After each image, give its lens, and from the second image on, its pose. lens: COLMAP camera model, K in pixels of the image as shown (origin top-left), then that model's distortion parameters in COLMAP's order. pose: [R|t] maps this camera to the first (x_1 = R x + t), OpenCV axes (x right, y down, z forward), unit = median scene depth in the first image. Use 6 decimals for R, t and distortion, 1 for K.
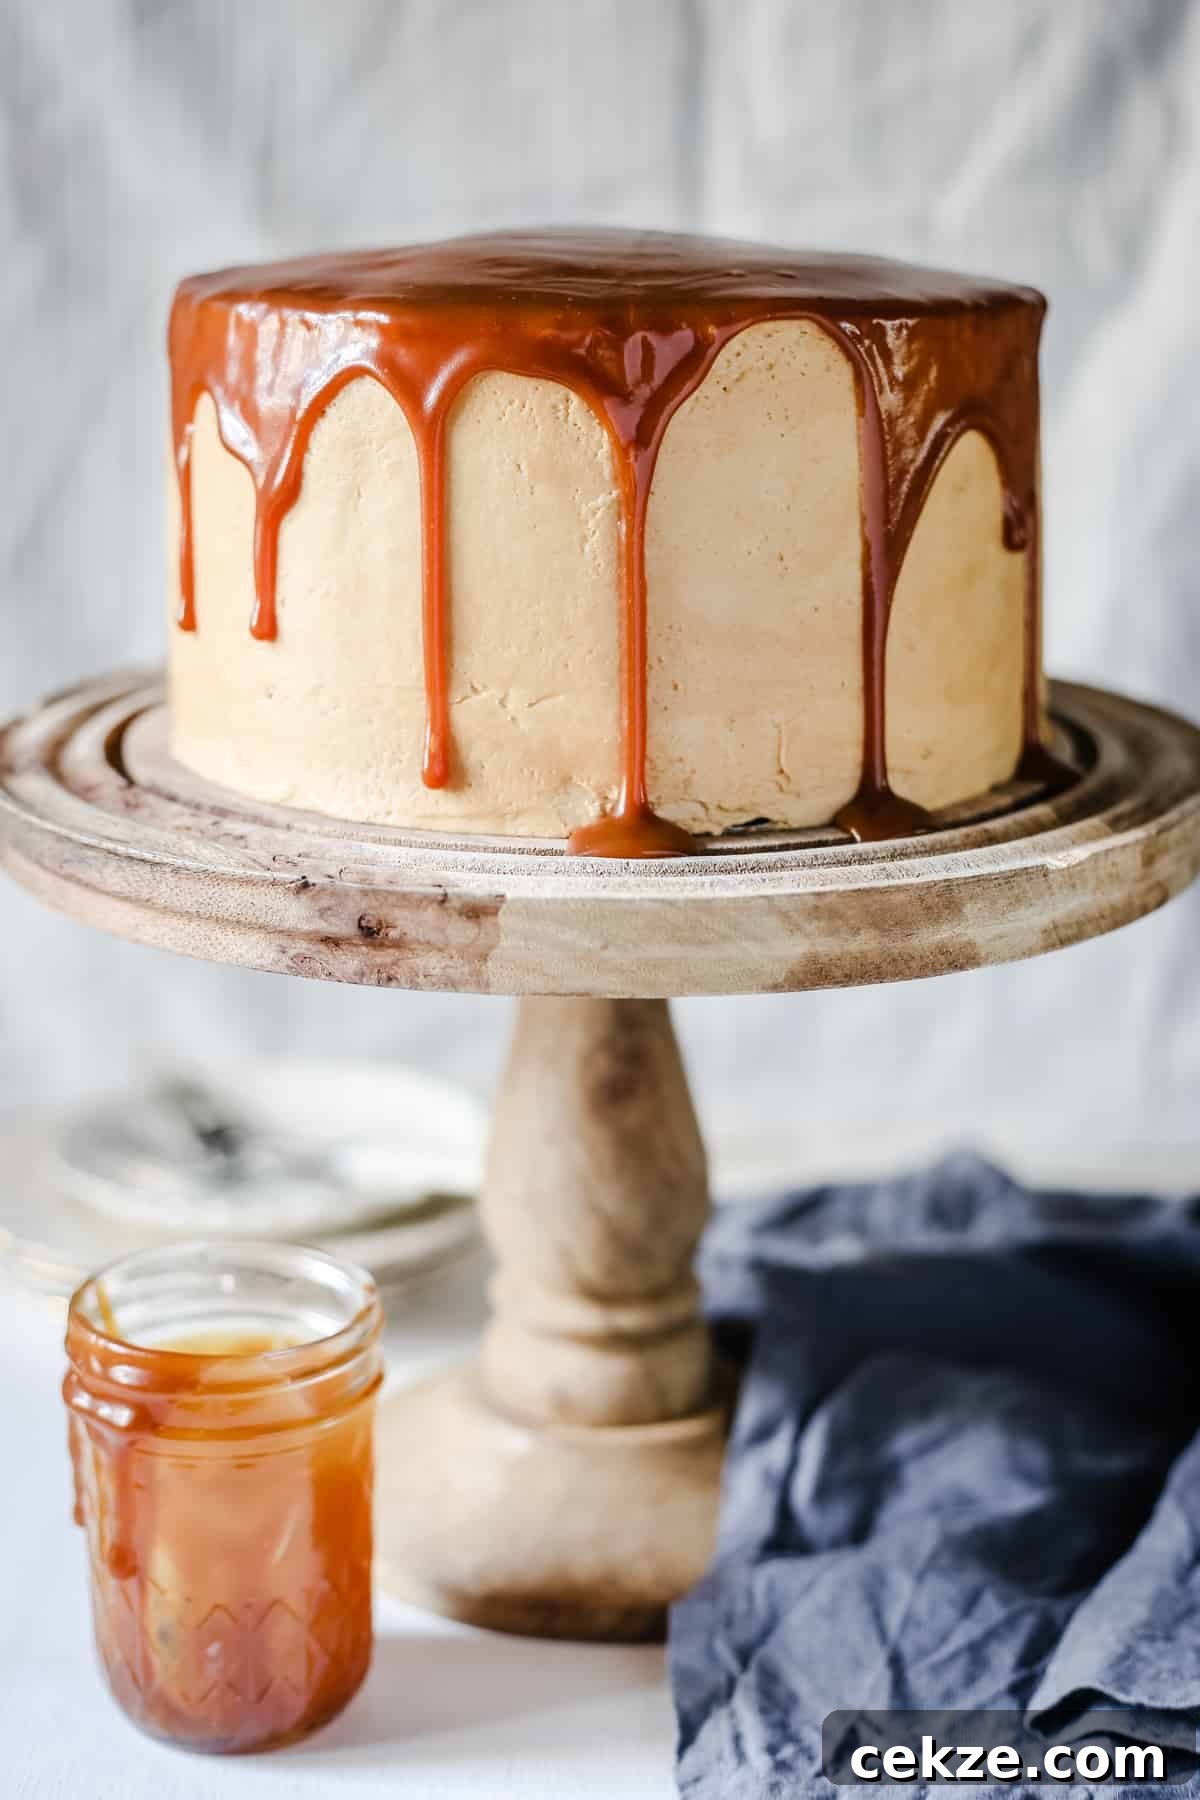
lens RADIAL K [[3162.3, 0, 600.0], [0, 3162.3, 900.0], [0, 0, 1]] dist [-0.129041, -0.089755]
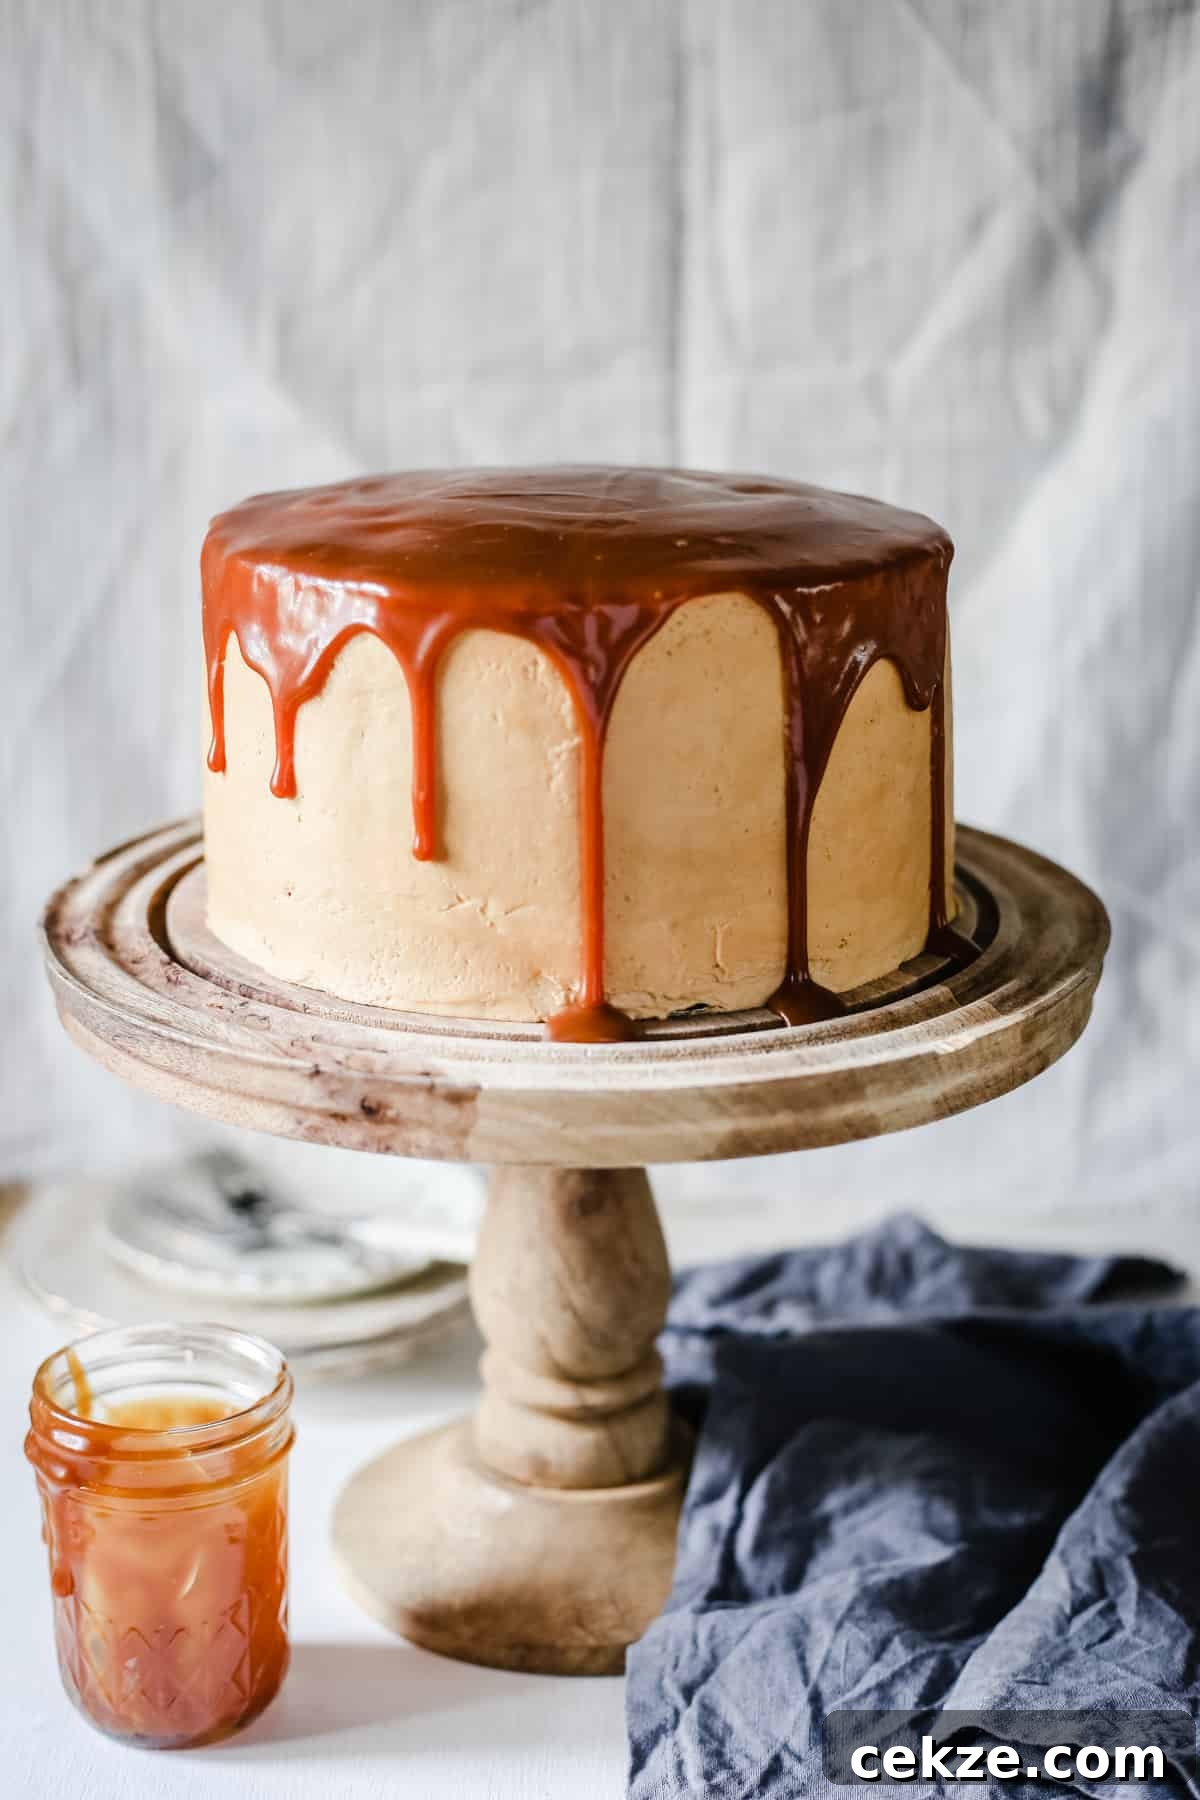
lens RADIAL K [[3162.3, 0, 600.0], [0, 3162.3, 900.0], [0, 0, 1]] dist [-0.129041, -0.089755]
pose [[0.999940, 0.002839, -0.010569, 0.025240], [-0.002536, 0.999588, 0.028593, -0.097576], [0.010646, -0.028564, 0.999535, -0.187967]]
